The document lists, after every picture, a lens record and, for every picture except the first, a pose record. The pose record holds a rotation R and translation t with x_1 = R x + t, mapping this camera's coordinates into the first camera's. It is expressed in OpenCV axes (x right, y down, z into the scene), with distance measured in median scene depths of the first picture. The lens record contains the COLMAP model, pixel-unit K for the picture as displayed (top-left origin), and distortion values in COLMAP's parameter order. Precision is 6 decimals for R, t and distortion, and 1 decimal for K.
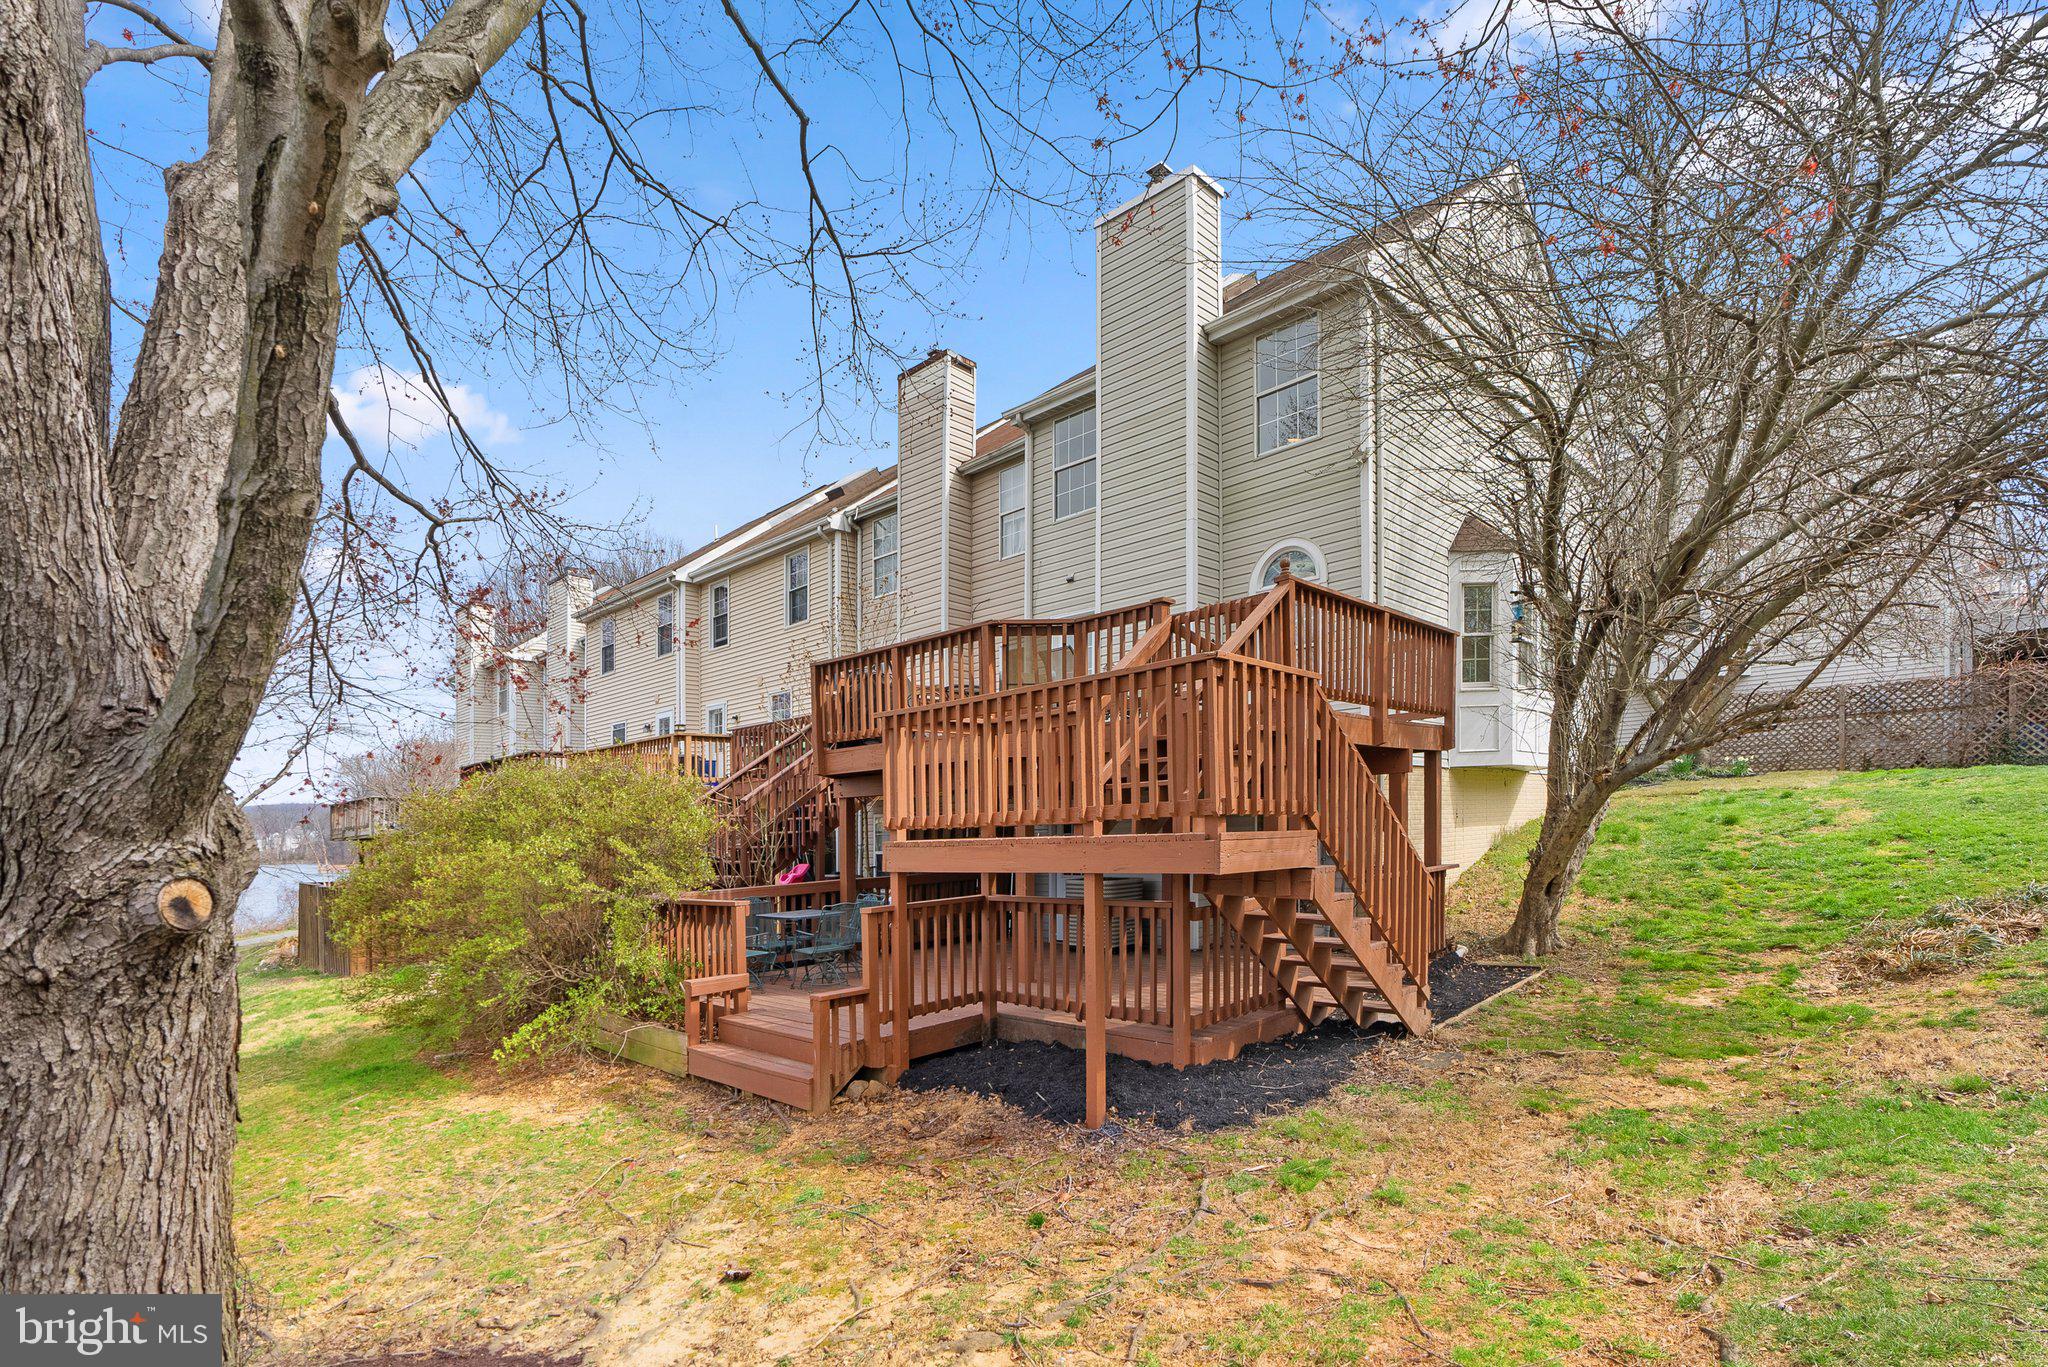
lens RADIAL K [[954.2, 0, 1026.7], [0, 954.2, 841.8], [0, 0, 1]] dist [-0.002067, -0.000025]
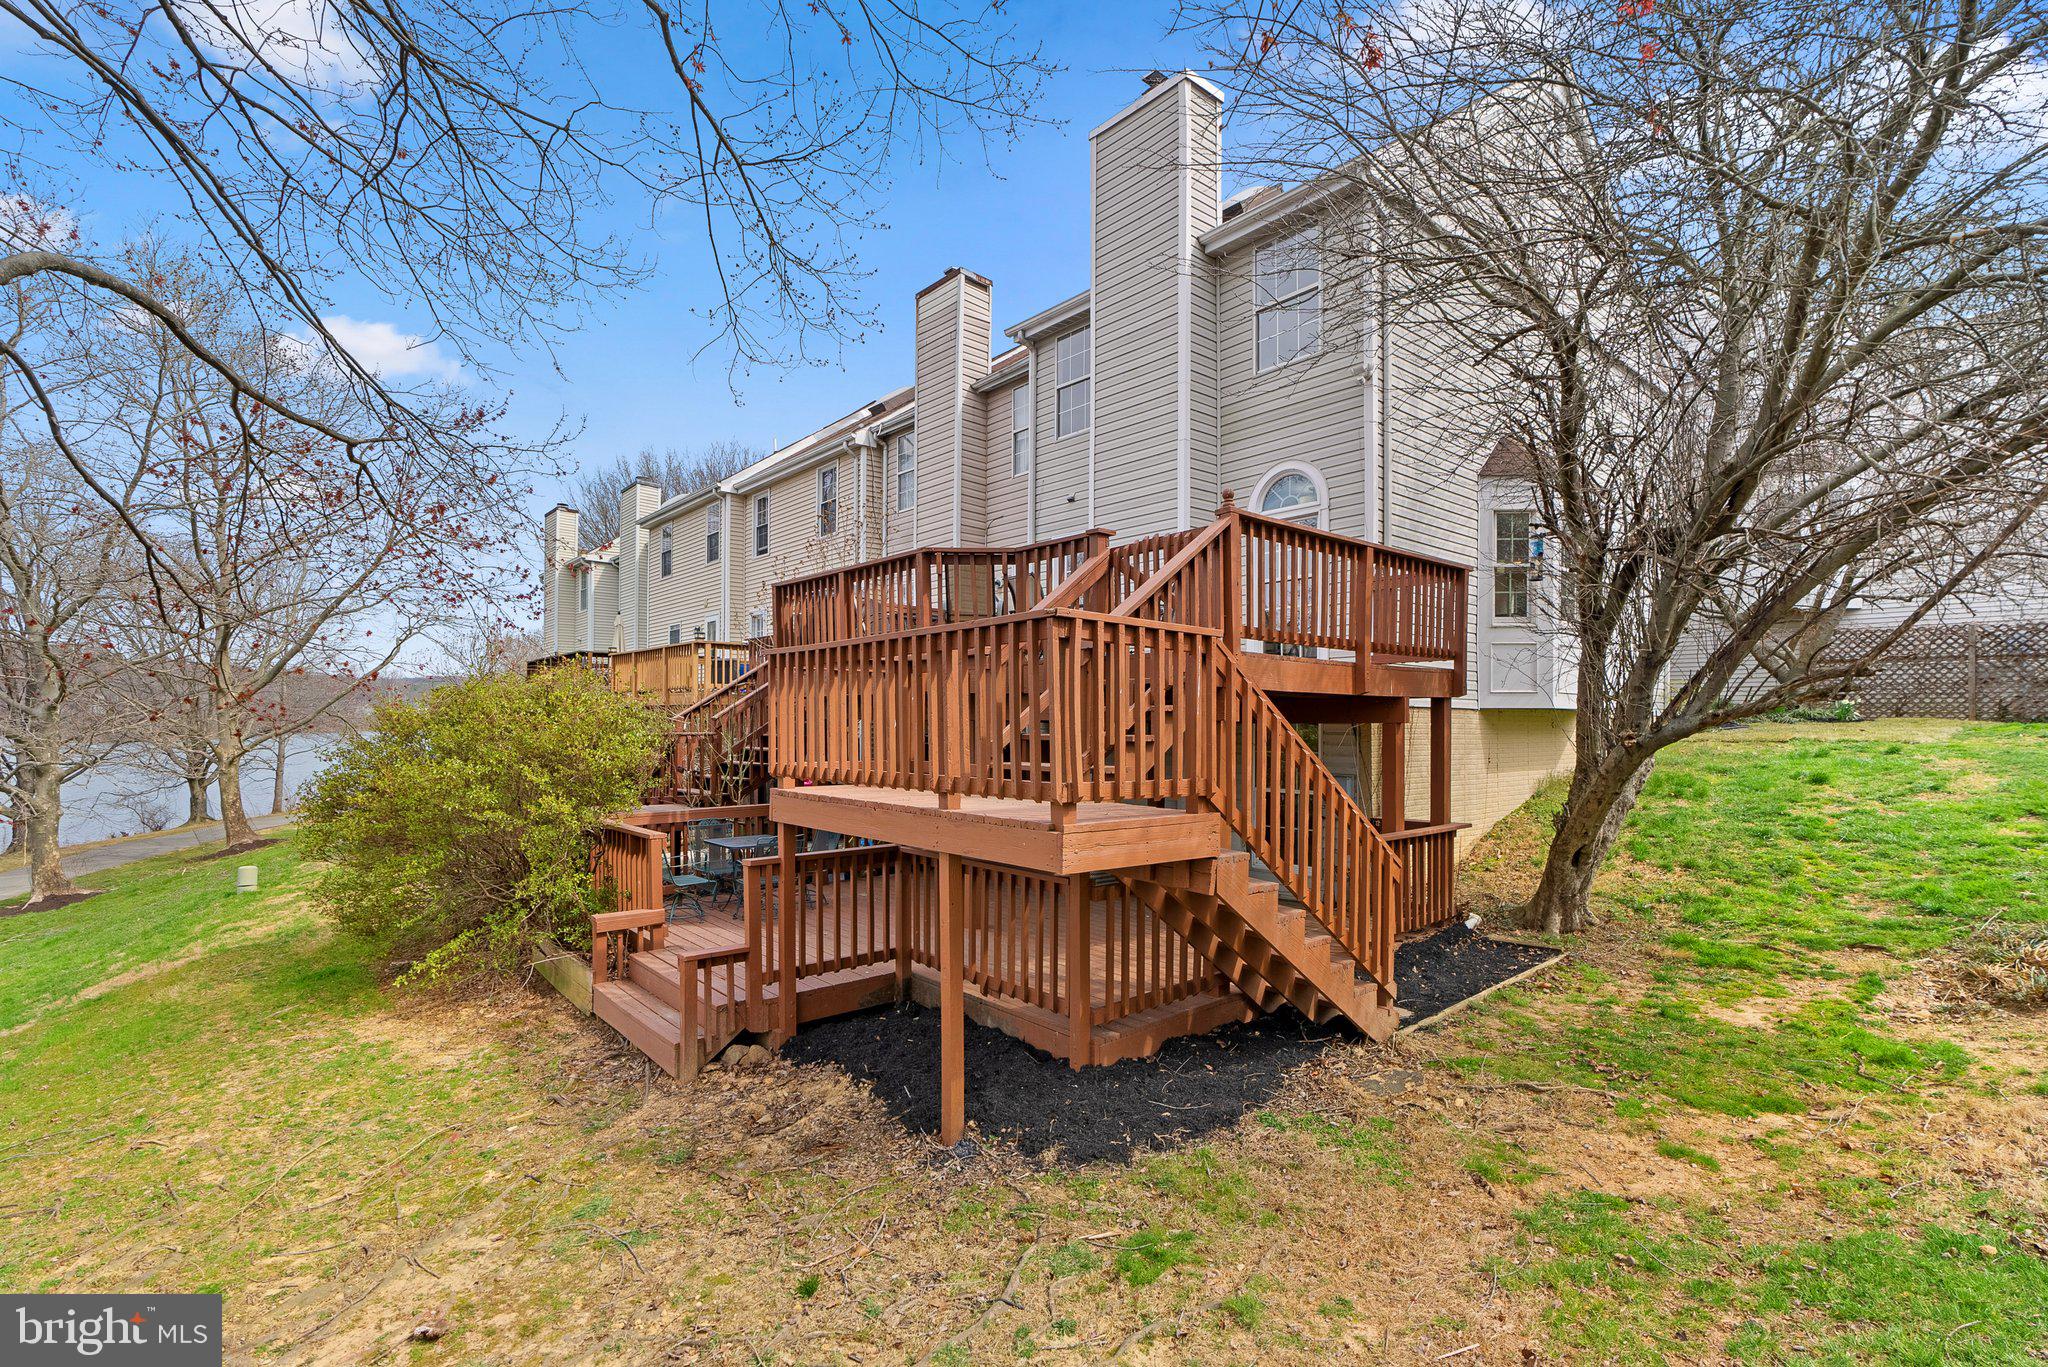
lens RADIAL K [[911.8, 0, 1009.4], [0, 911.8, 702.7], [0, 0, 1]] dist [-0.001326, 0.000242]
pose [[0.992556, 0.039728, -0.115127, 0.135652], [-0.043904, 0.998458, -0.033965, -0.048016], [0.113600, 0.038766, 0.992770, 0.114873]]
